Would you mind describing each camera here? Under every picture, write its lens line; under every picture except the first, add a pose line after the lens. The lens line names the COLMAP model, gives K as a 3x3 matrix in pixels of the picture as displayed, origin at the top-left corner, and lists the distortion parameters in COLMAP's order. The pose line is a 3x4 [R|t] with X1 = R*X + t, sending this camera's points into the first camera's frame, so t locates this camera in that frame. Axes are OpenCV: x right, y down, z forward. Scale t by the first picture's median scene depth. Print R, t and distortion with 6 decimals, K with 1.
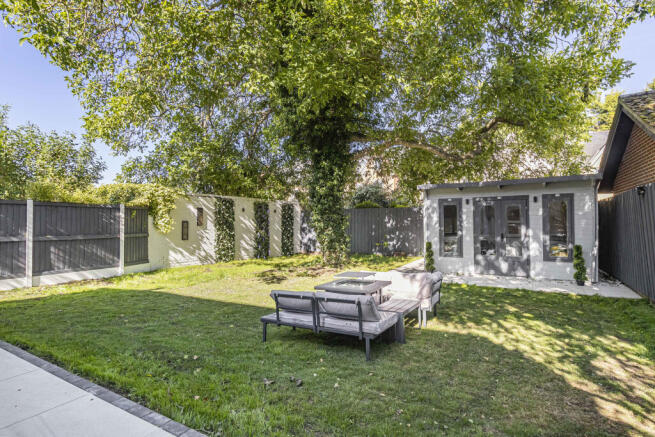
lens RADIAL K [[330.1, 0, 330.1], [0, 330.1, 219.8], [0, 0, 1]] dist [-0.002195, 0.000497]
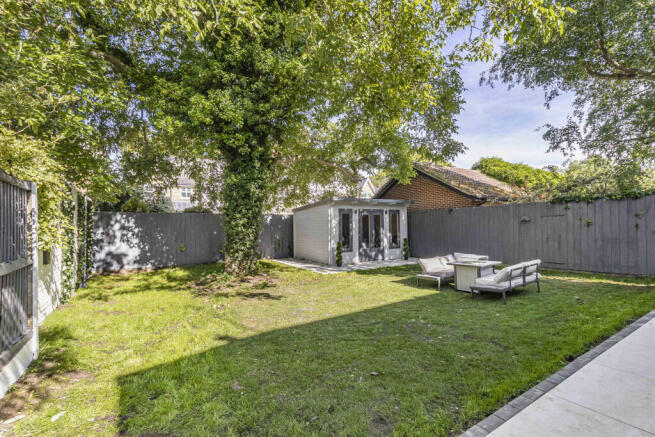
lens RADIAL K [[310.1, 0, 328.5], [0, 310.1, 222.0], [0, 0, 1]] dist [0.002503, 0.000090]
pose [[0.439218, 0.011539, 0.898306, -0.910724], [0.008779, 0.999815, -0.017136, 0.012401], [-0.898337, 0.015413, 0.439036, 0.559896]]
